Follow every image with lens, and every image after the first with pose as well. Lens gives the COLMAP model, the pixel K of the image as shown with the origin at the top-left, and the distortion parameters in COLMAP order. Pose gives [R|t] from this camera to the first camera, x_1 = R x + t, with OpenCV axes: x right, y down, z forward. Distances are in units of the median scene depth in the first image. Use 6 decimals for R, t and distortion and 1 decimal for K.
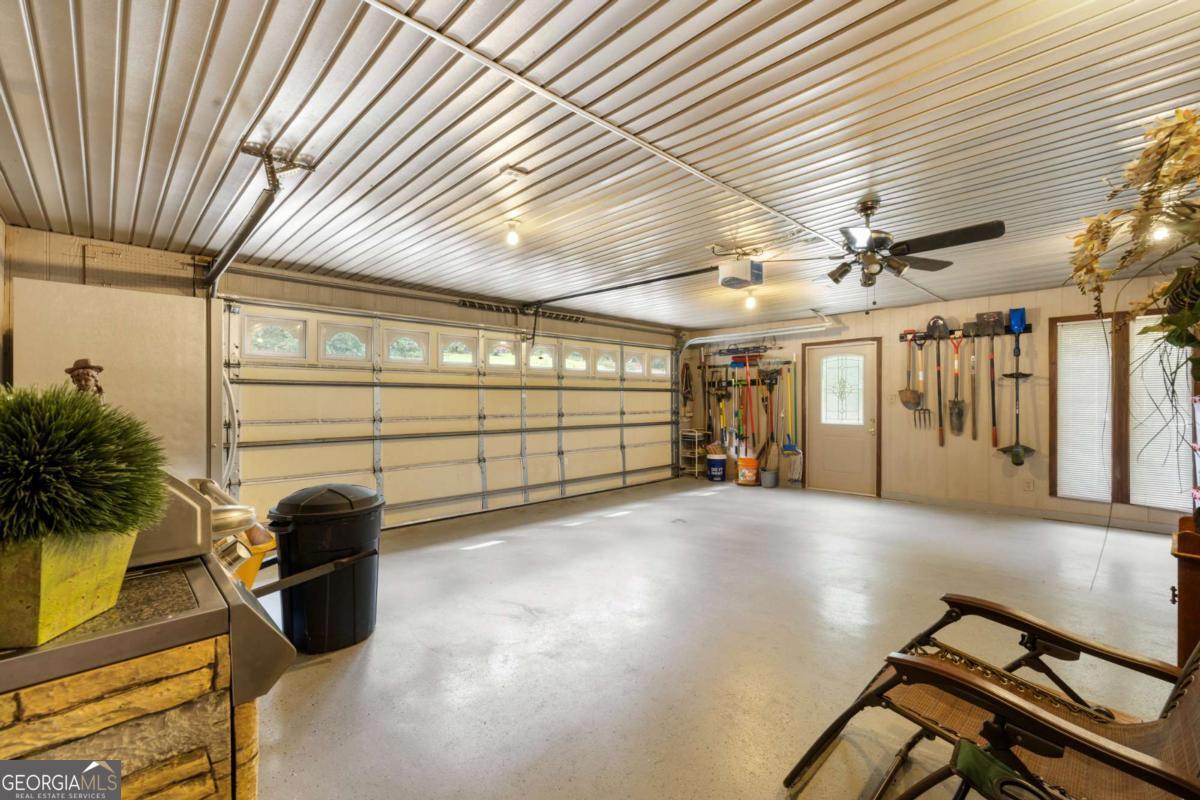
lens RADIAL K [[512.0, 0, 596.1], [0, 512.0, 404.2], [0, 0, 1]] dist [0.000450, -0.000254]
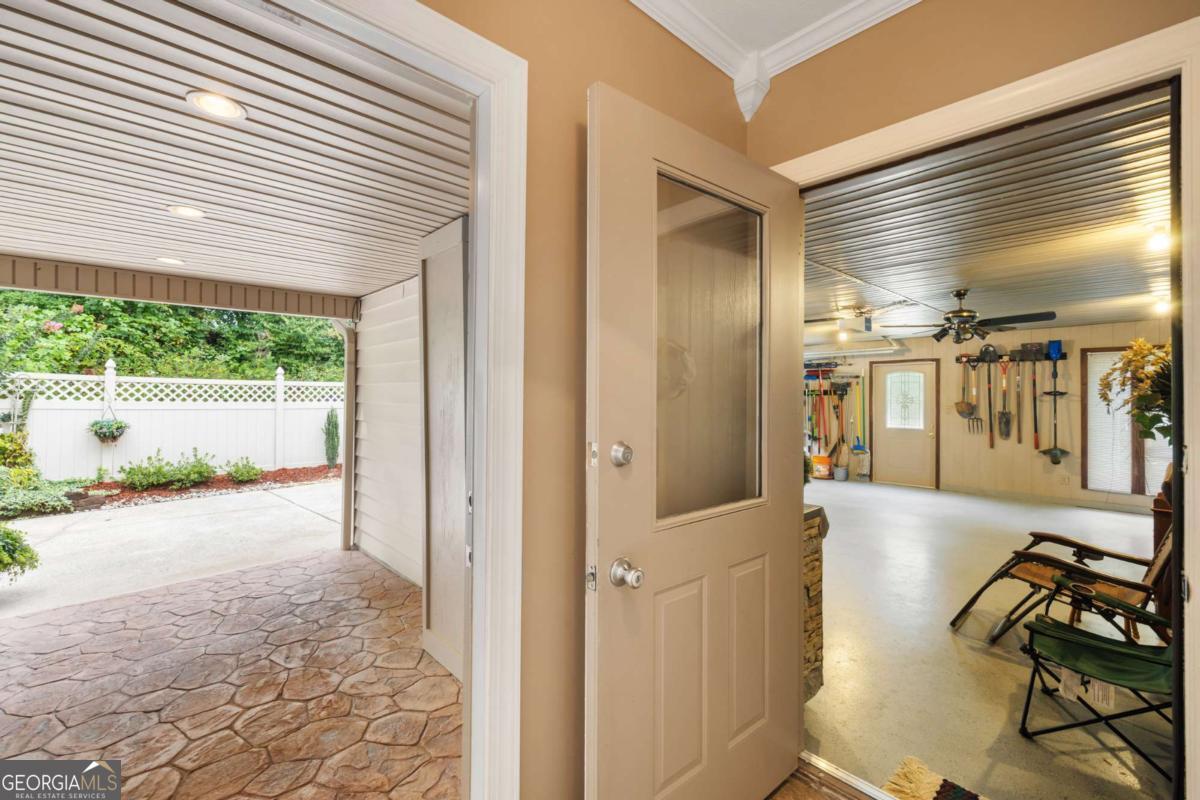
lens RADIAL K [[508.7, 0, 598.6], [0, 508.7, 394.8], [0, 0, 1]] dist [0.000202, 0.000102]
pose [[0.999567, 0.005114, -0.028977, -0.245087], [-0.005344, 0.999955, -0.007856, -0.032686], [0.028935, 0.008008, 0.999549, -0.264279]]
